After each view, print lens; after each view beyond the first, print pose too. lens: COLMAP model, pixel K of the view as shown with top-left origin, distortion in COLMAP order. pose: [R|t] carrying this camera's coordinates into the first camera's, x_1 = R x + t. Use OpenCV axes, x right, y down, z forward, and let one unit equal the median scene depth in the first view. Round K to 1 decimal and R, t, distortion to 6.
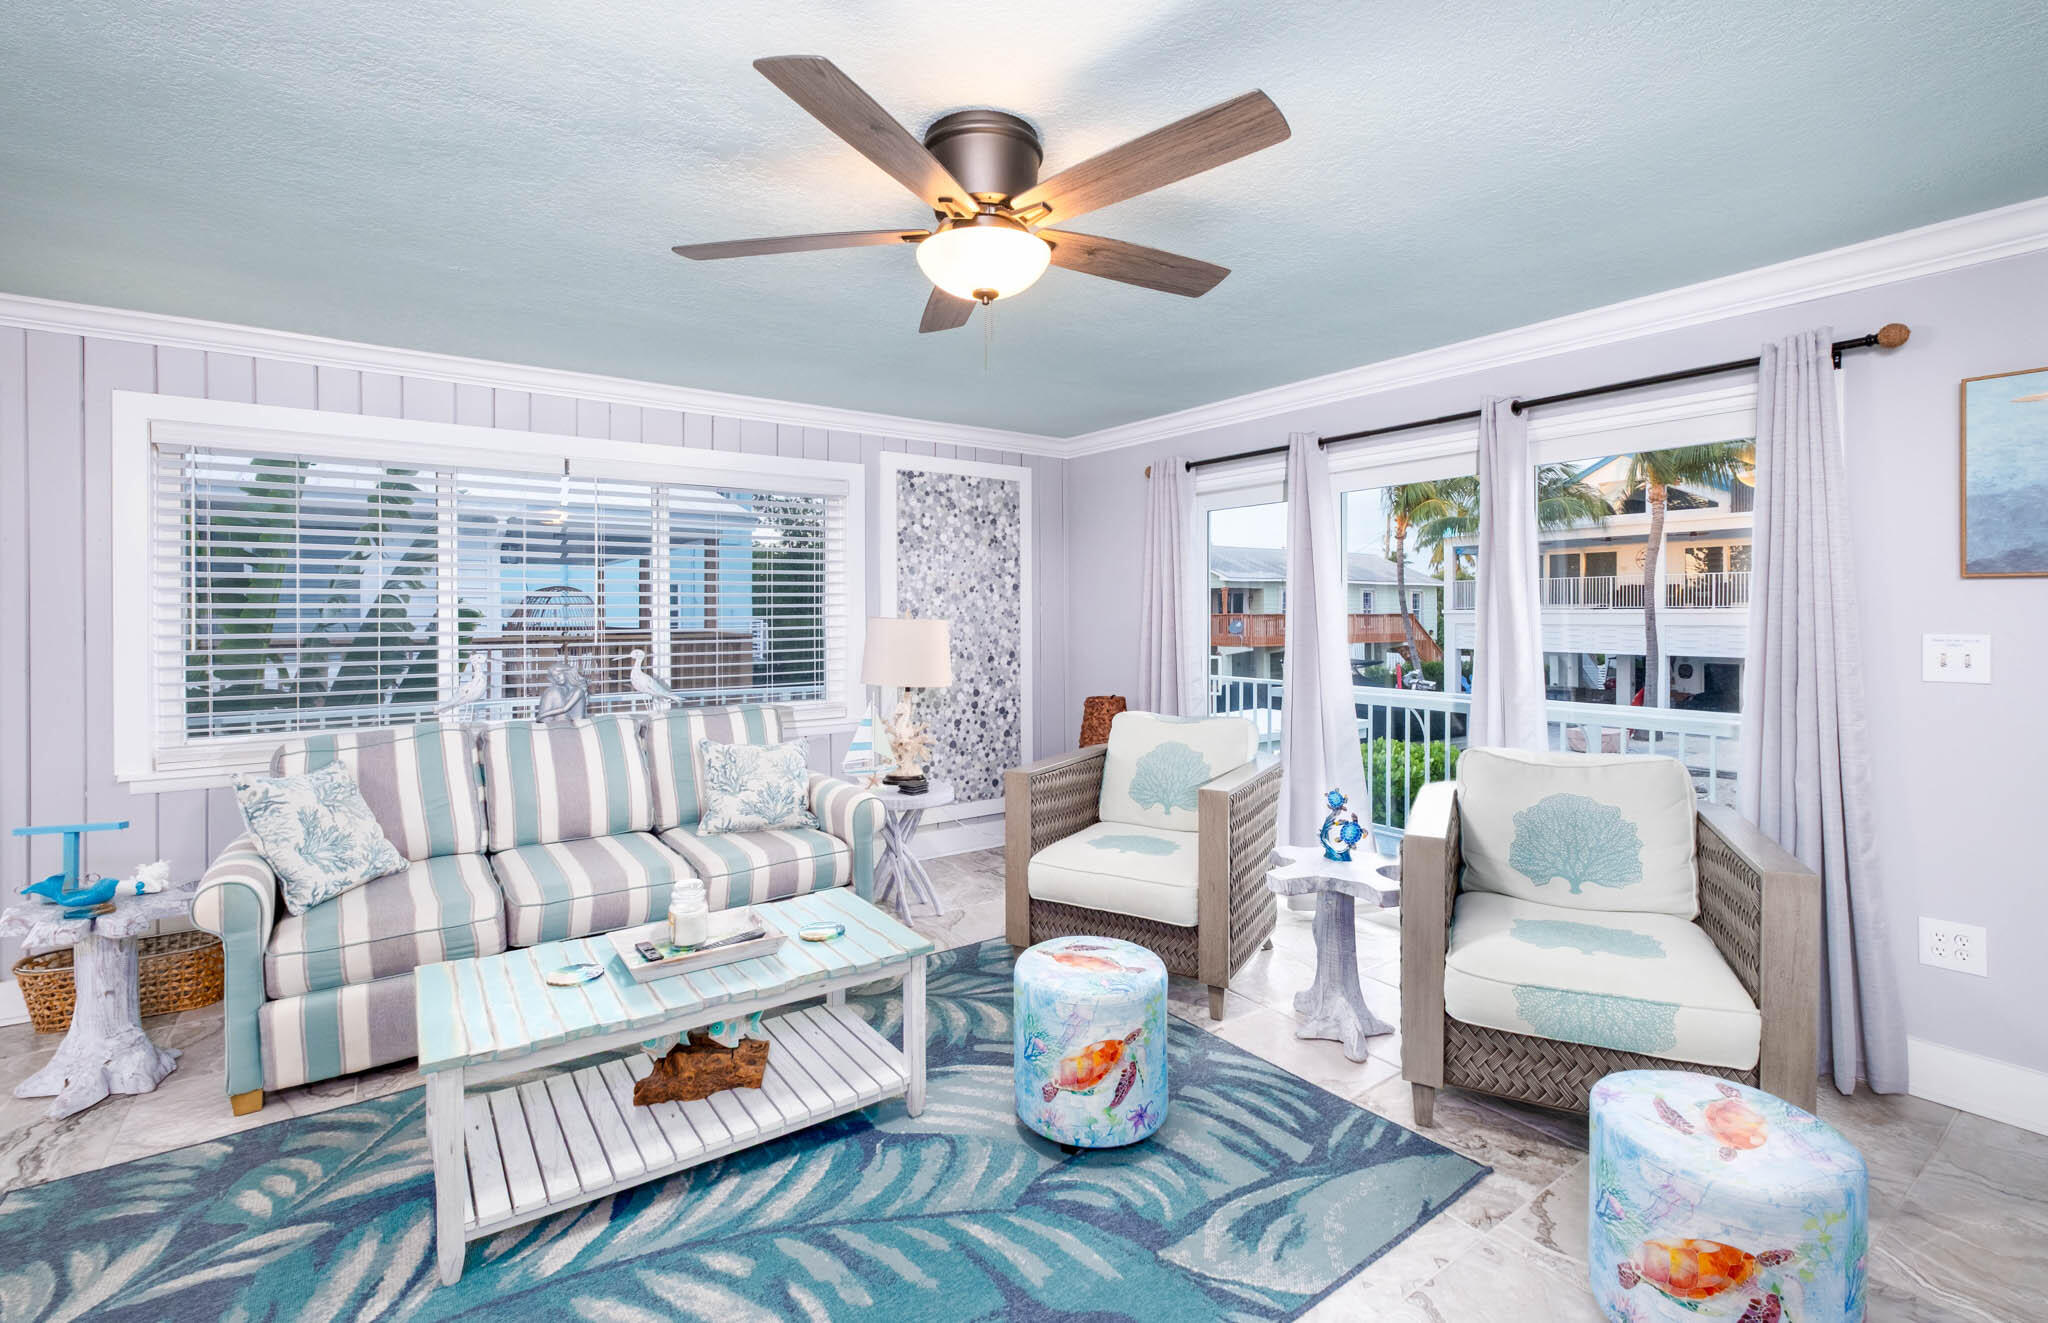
lens RADIAL K [[884.4, 0, 1016.9], [0, 884.4, 628.4], [0, 0, 1]] dist [-0.000014, -0.000013]
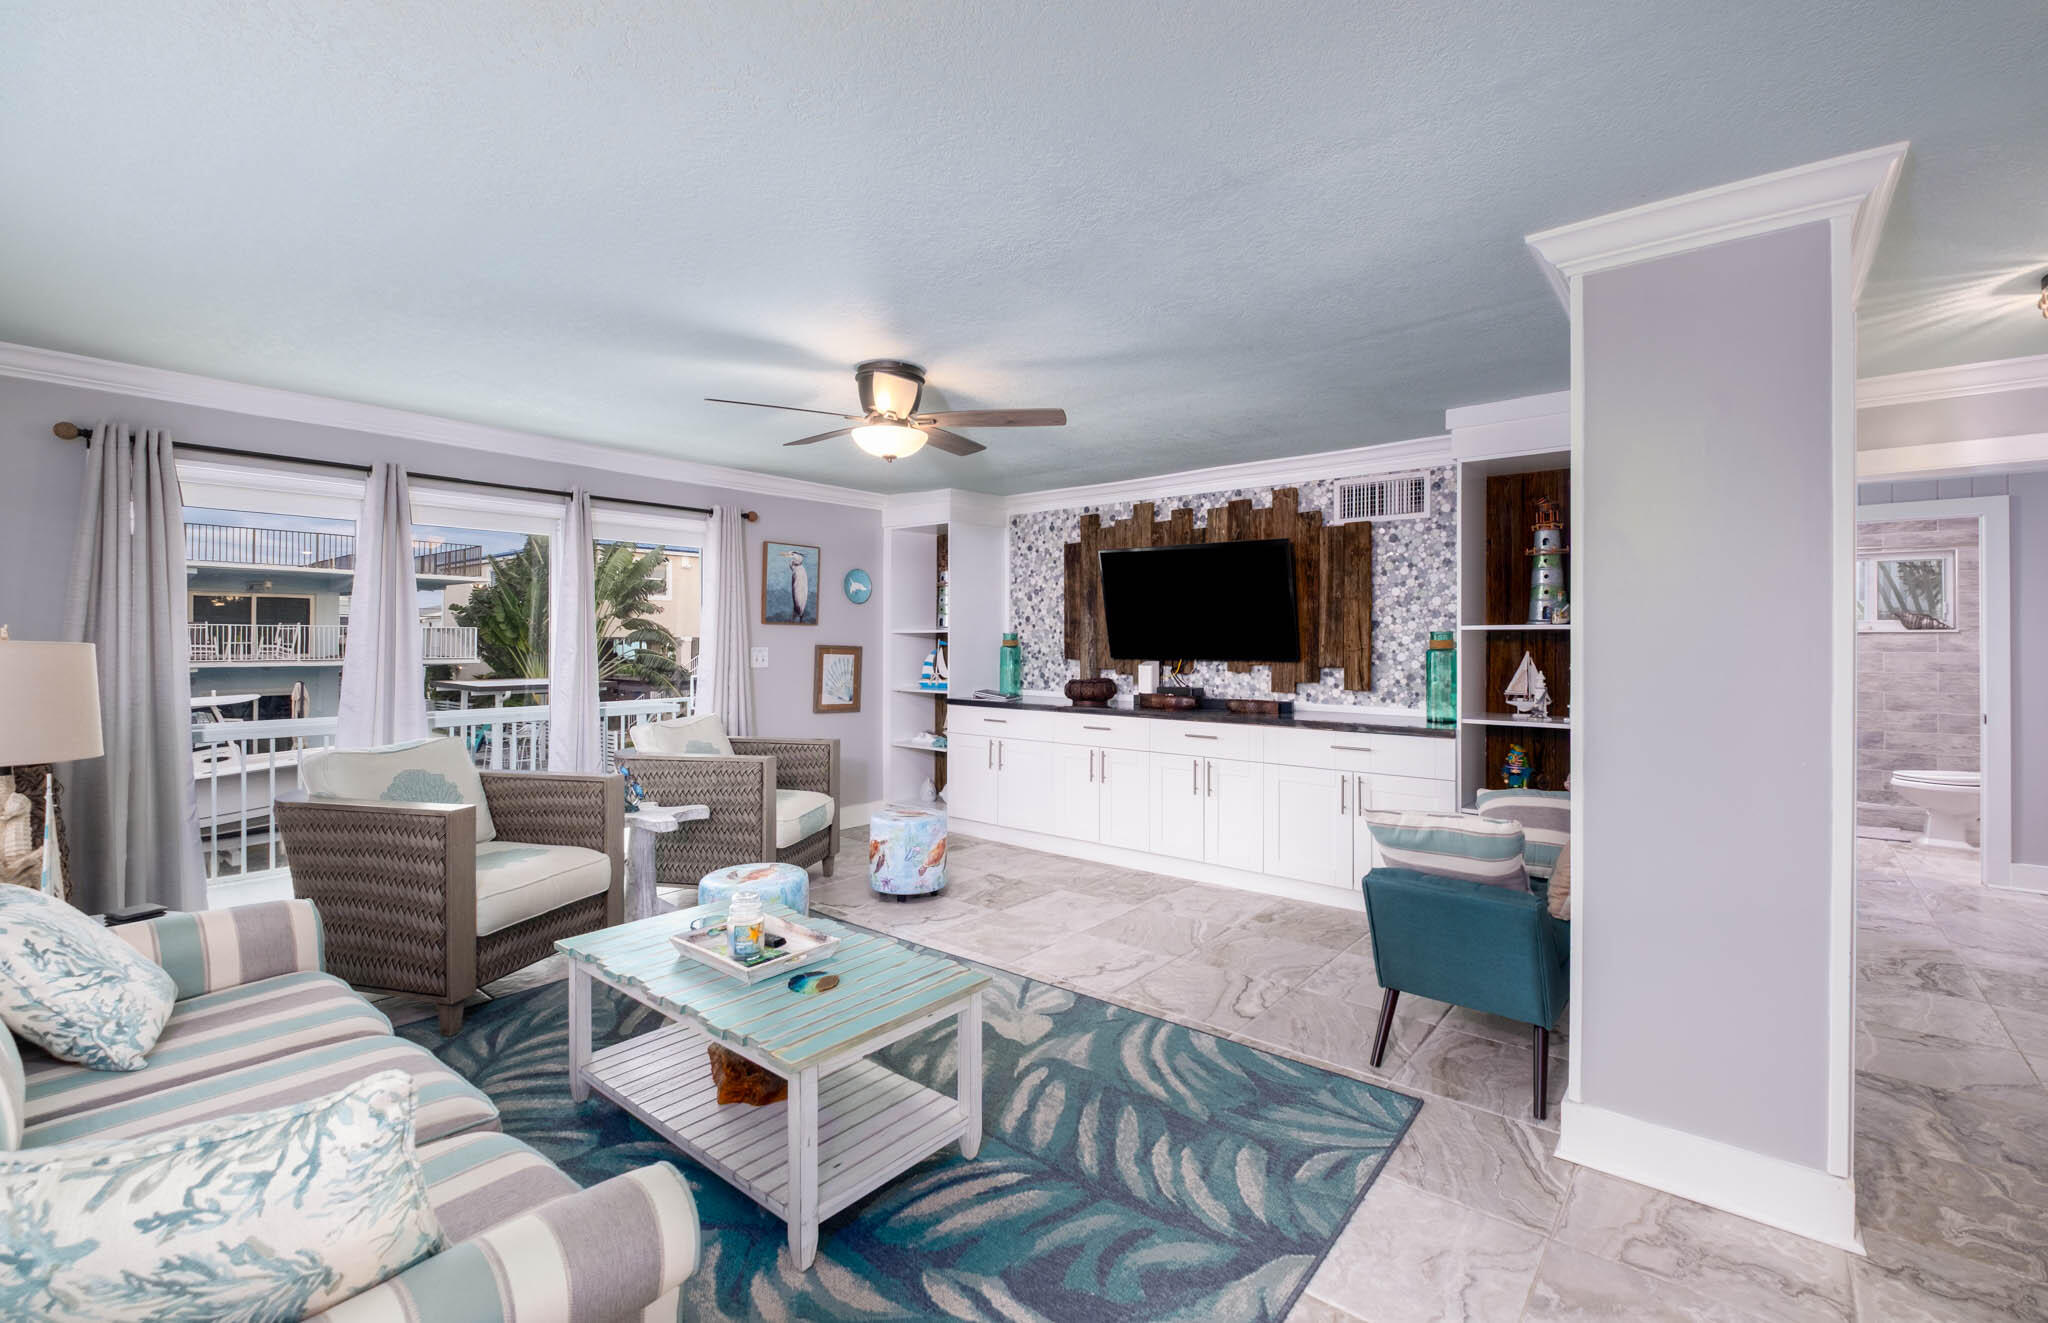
lens RADIAL K [[884.4, 0, 1016.9], [0, 884.4, 628.4], [0, 0, 1]] dist [-0.000014, -0.000013]
pose [[-0.259003, 0.021603, 0.965635, -1.045338], [0.014900, 0.999720, -0.018369, 0.004872], [-0.965762, 0.009630, -0.259252, 0.693671]]
